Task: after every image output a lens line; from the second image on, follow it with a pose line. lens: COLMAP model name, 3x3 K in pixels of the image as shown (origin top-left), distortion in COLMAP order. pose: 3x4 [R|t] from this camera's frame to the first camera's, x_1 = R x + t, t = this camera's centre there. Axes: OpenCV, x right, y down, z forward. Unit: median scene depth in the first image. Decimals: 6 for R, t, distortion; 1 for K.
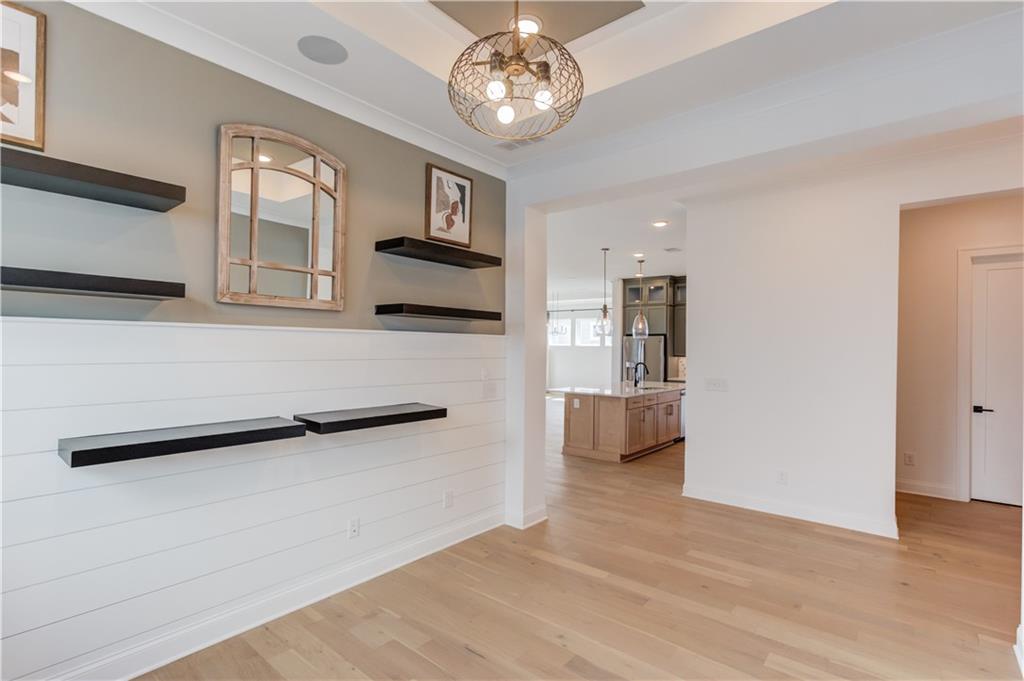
lens RADIAL K [[493.6, 0, 487.8], [0, 493.6, 345.2], [0, 0, 1]] dist [0.001068, 0.000183]
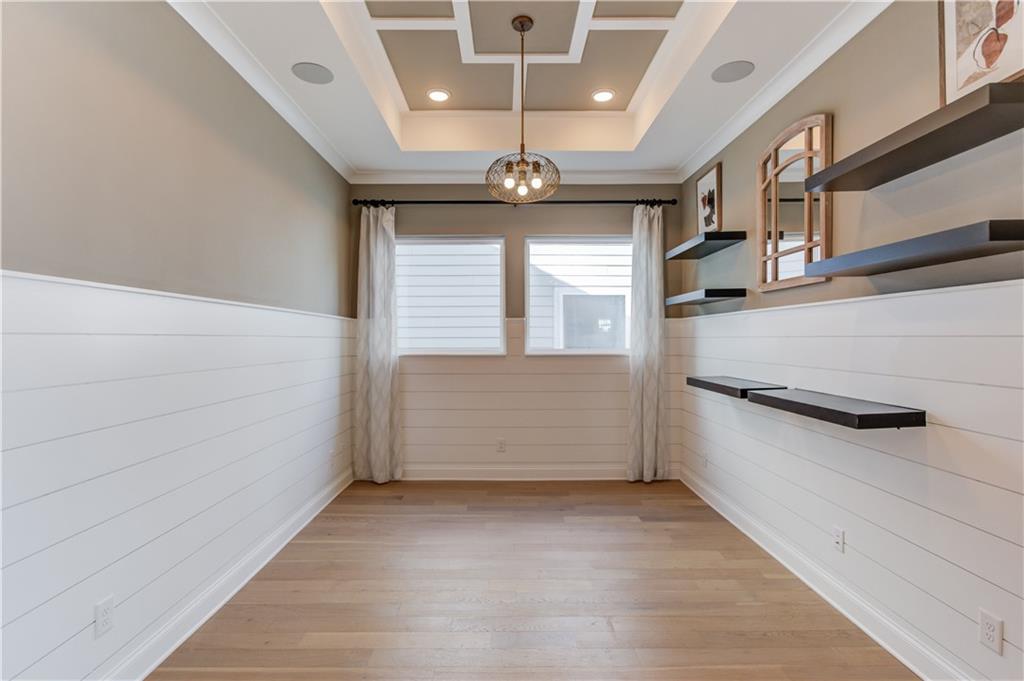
lens RADIAL K [[482.7, 0, 512.9], [0, 482.7, 345.5], [0, 0, 1]] dist [0.001464, 0.000276]
pose [[-0.734326, 0.001549, -0.678795, 0.725932], [-0.000648, 0.999995, 0.002983, 0.044333], [0.678796, 0.002630, -0.734322, 1.299310]]
